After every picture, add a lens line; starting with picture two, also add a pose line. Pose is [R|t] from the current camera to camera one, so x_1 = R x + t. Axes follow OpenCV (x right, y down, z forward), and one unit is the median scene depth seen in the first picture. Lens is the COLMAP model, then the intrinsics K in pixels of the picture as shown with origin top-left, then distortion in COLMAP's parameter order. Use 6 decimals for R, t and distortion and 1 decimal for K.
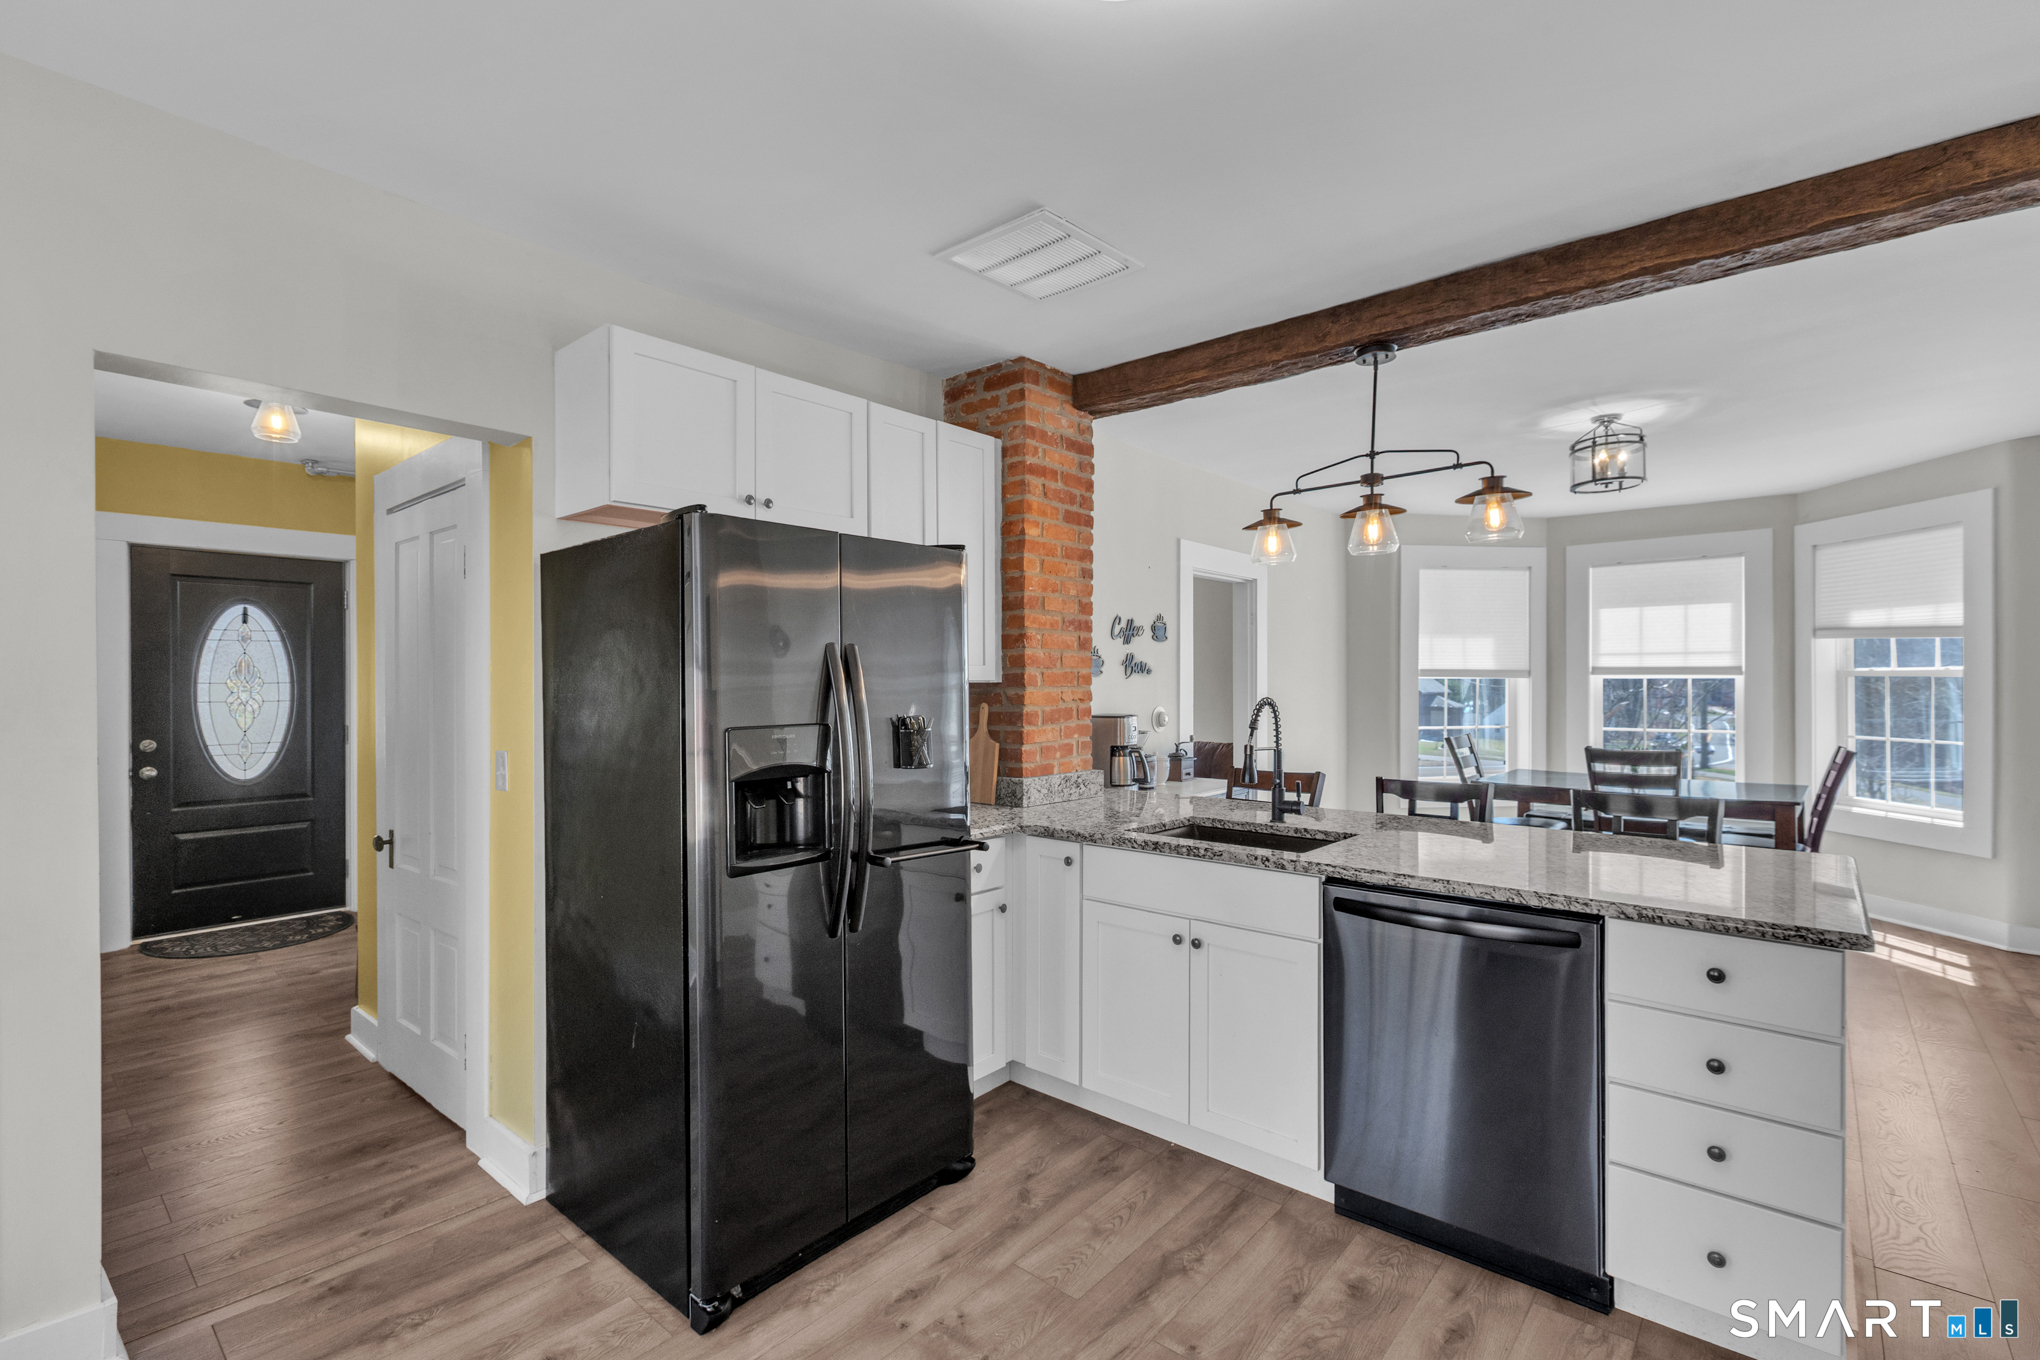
lens RADIAL K [[931.4, 0, 1010.8], [0, 931.4, 681.8], [0, 0, 1]] dist [-0.002305, -0.000194]
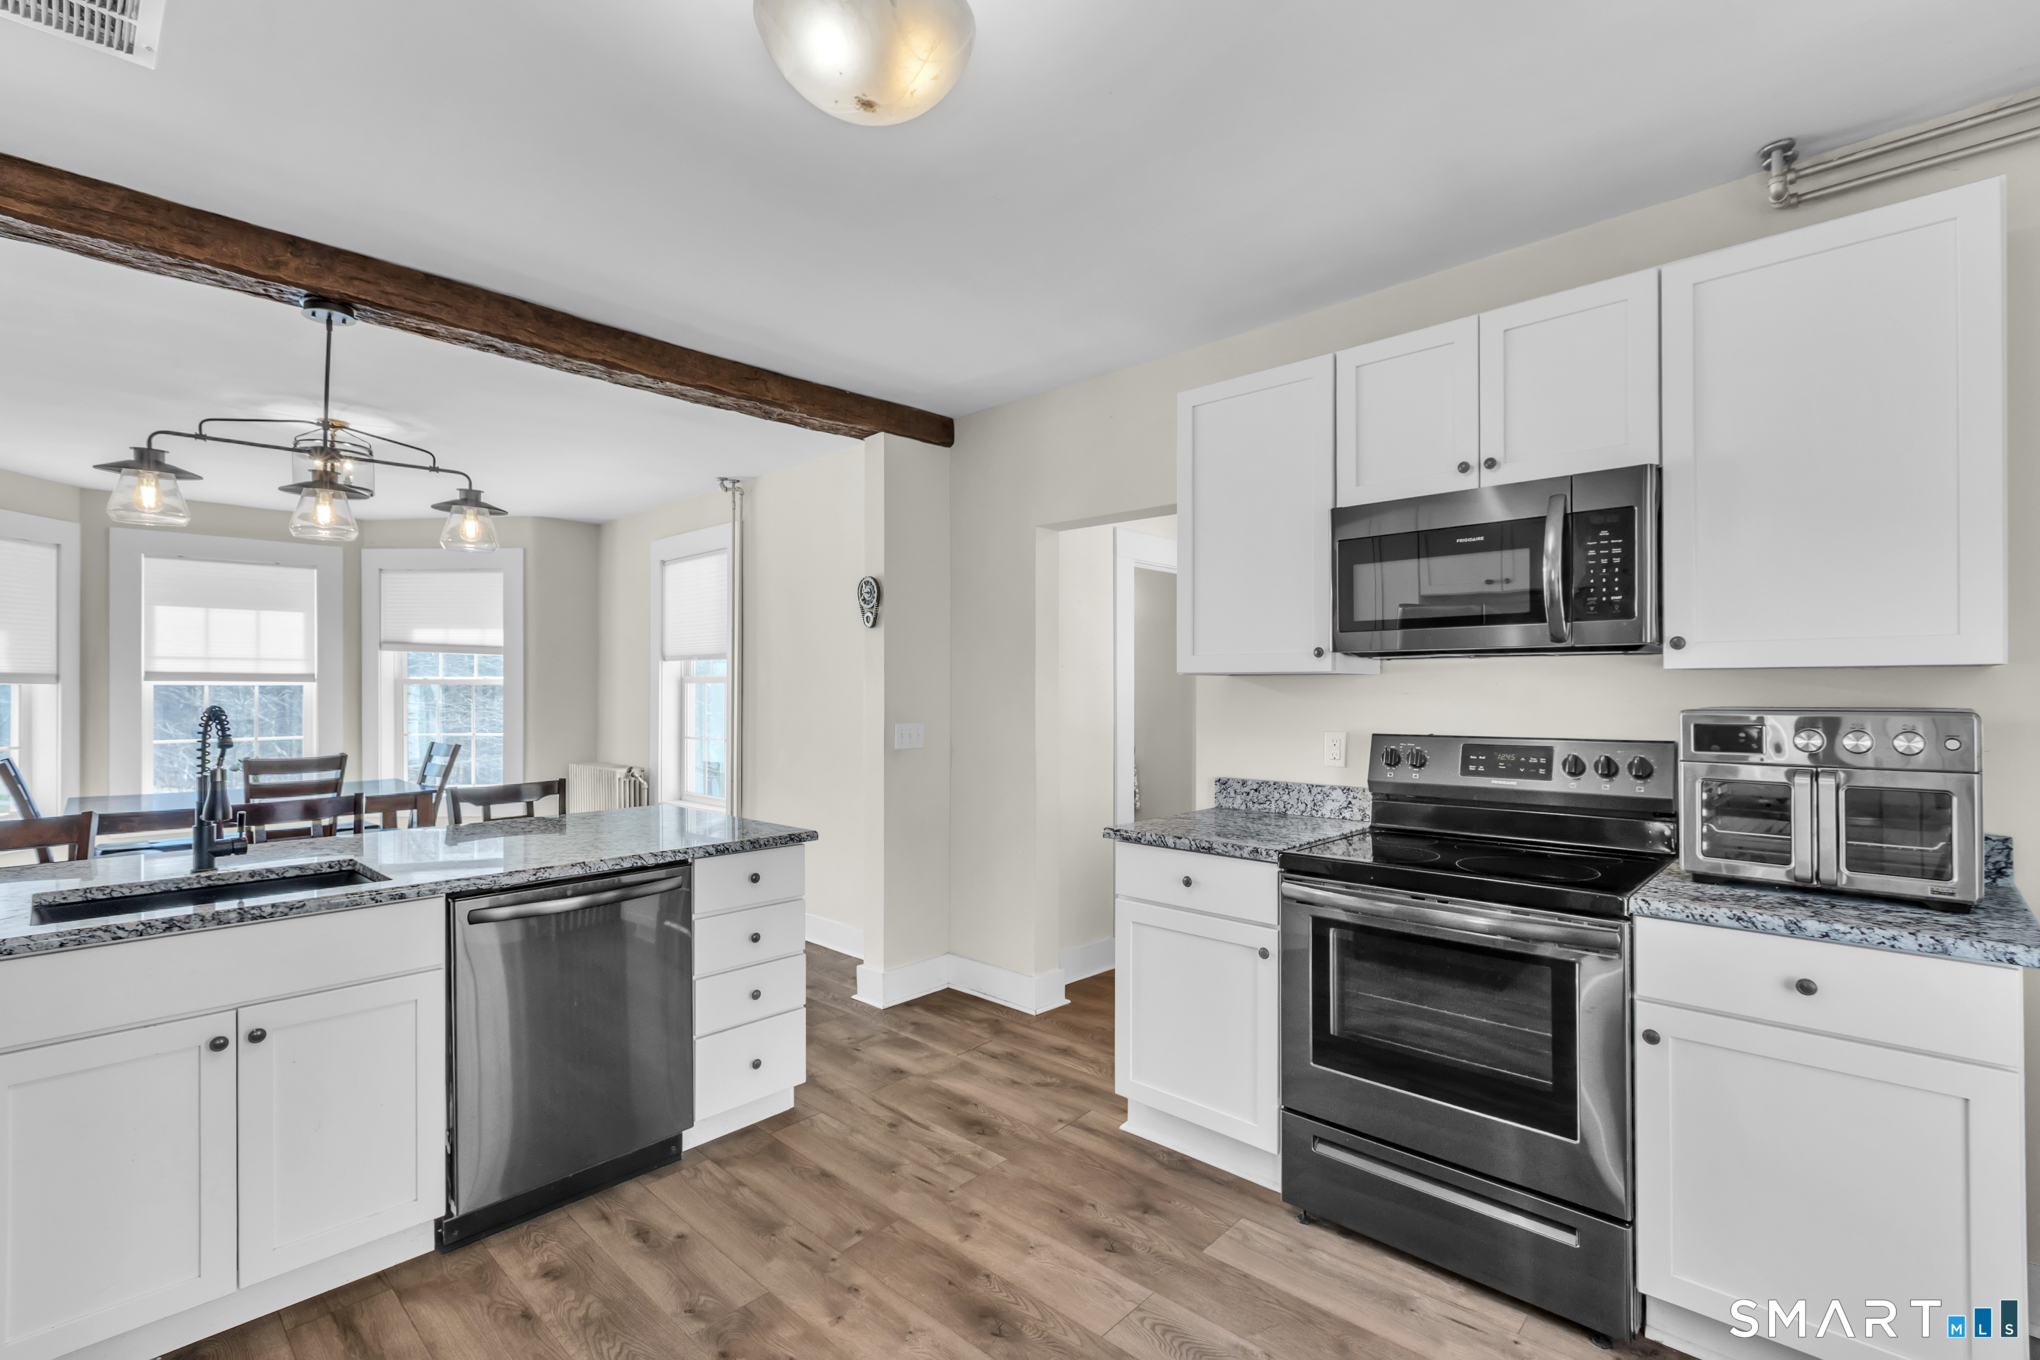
lens RADIAL K [[929.3, 0, 1034.3], [0, 929.3, 688.4], [0, 0, 1]] dist [-0.000364, -0.000838]
pose [[0.014258, 0.000794, 0.999898, -0.495003], [0.001882, 0.999998, -0.000821, 0.004343], [-0.999897, 0.001894, 0.014257, 0.339152]]
